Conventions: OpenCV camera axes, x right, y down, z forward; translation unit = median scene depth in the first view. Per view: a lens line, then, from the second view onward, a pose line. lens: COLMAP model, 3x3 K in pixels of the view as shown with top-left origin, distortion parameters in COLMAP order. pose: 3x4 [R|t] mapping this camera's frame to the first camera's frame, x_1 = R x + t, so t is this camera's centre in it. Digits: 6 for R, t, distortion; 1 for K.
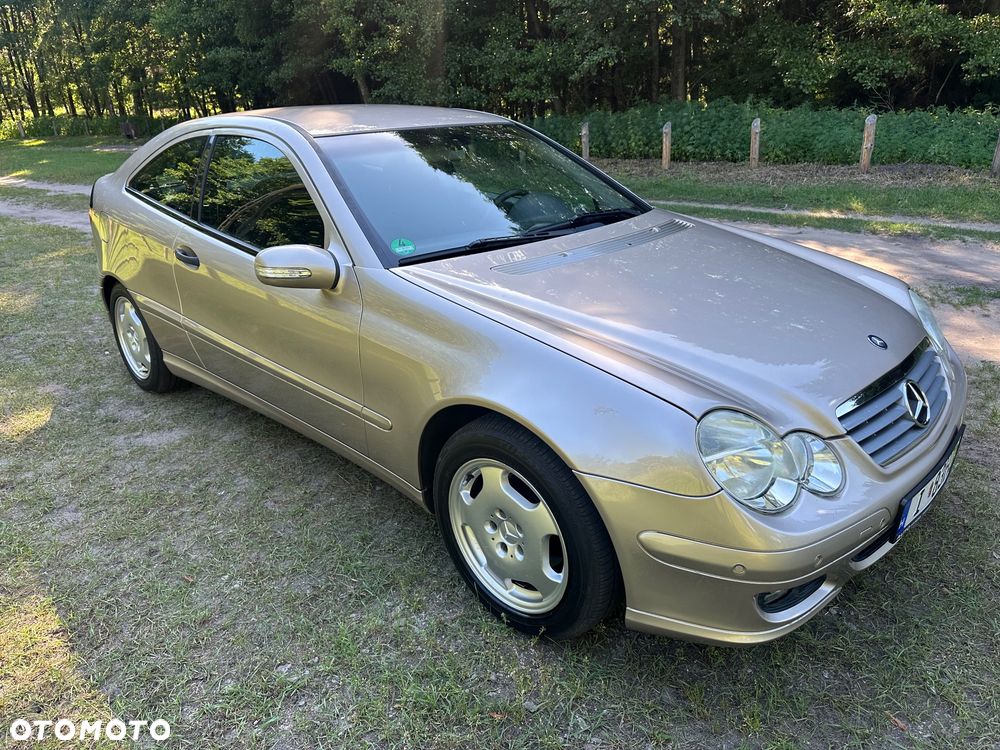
lens RADIAL K [[721.2, 0, 497.8], [0, 721.2, 377.5], [0, 0, 1]] dist [0.029569, -0.039425]
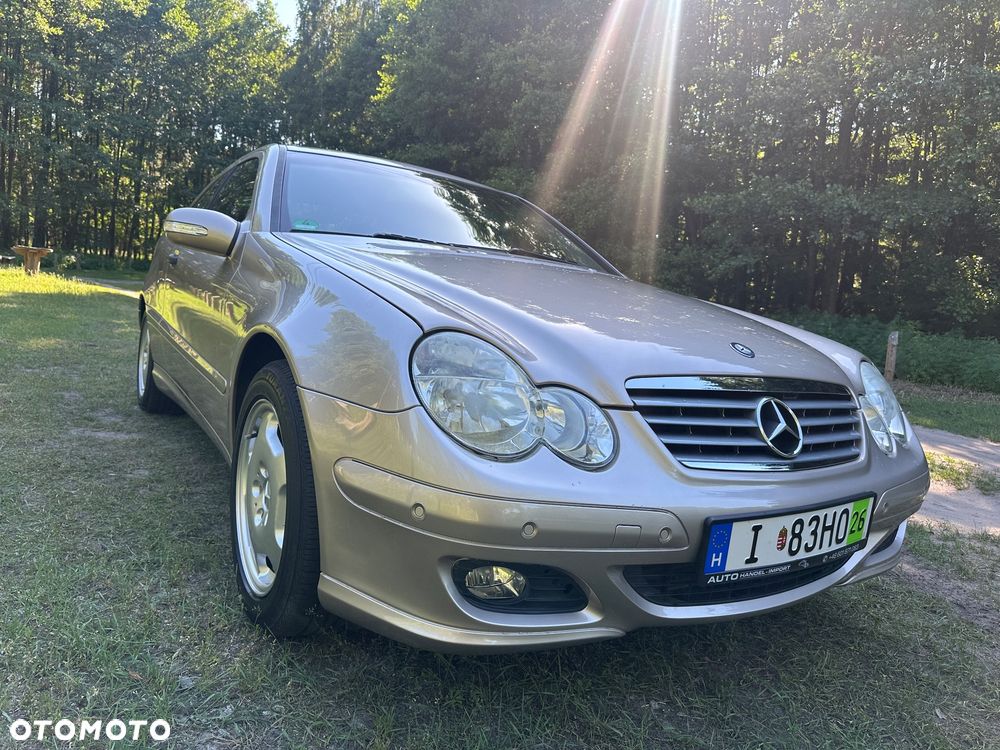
lens RADIAL K [[721.2, 0, 499.0], [0, 721.2, 374.2], [0, 0, 1]] dist [0.029569, -0.039425]
pose [[0.960184, 0.160239, -0.228847, 0.378994], [-0.217886, 0.942222, -0.254447, 0.202227], [0.174852, 0.294179, 0.939620, 0.170265]]
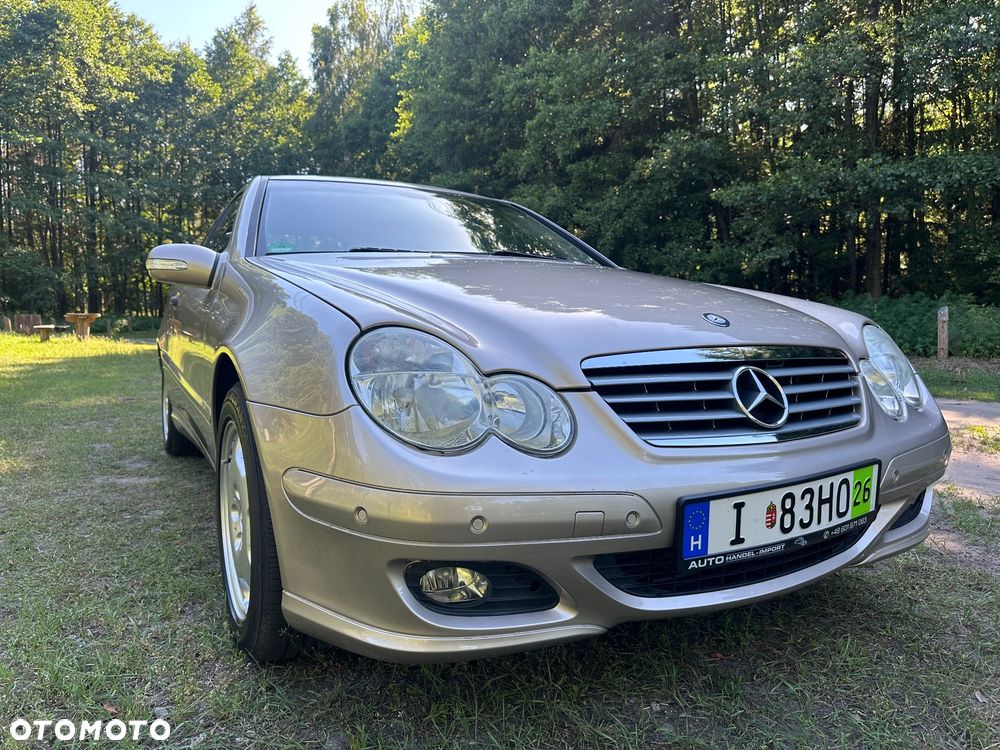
lens RADIAL K [[721.2, 0, 494.5], [0, 721.2, 382.8], [0, 0, 1]] dist [0.029569, -0.039425]
pose [[0.951384, 0.063092, -0.301476, 0.448927], [-0.145758, 0.954483, -0.260226, 0.204757], [0.271336, 0.291517, 0.917276, 0.222059]]
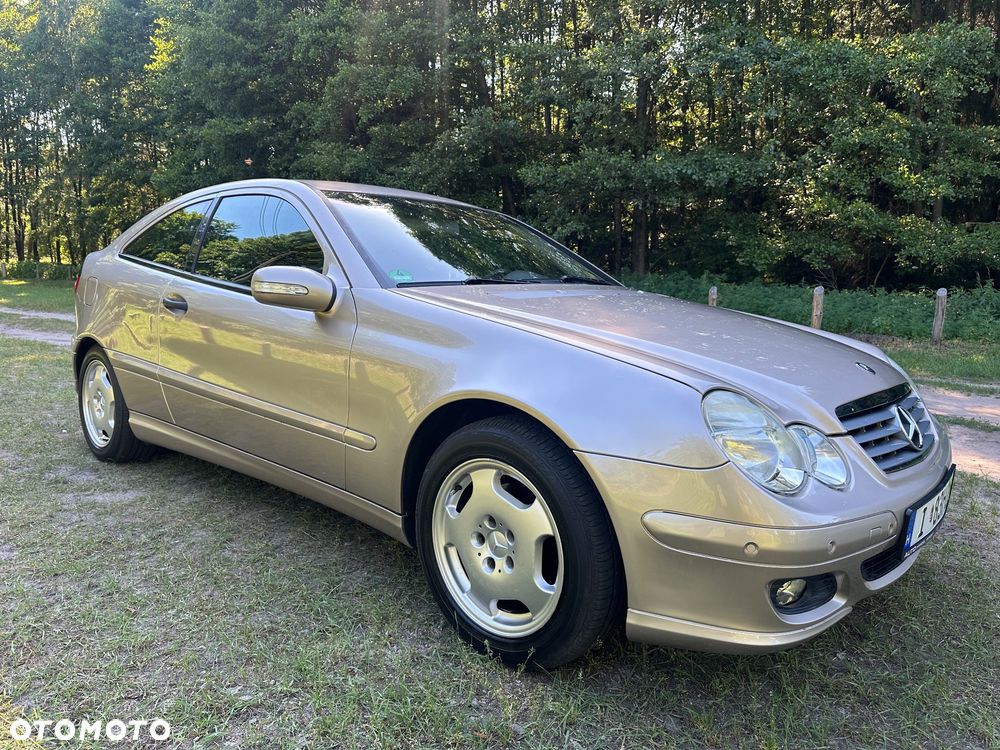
lens RADIAL K [[721.2, 0, 498.2], [0, 721.2, 369.2], [0, 0, 1]] dist [0.029569, -0.039425]
pose [[0.997261, 0.056290, 0.047984, -0.034746], [-0.042553, 0.967240, -0.250272, 0.192602], [-0.060500, 0.247544, 0.966986, 0.035912]]
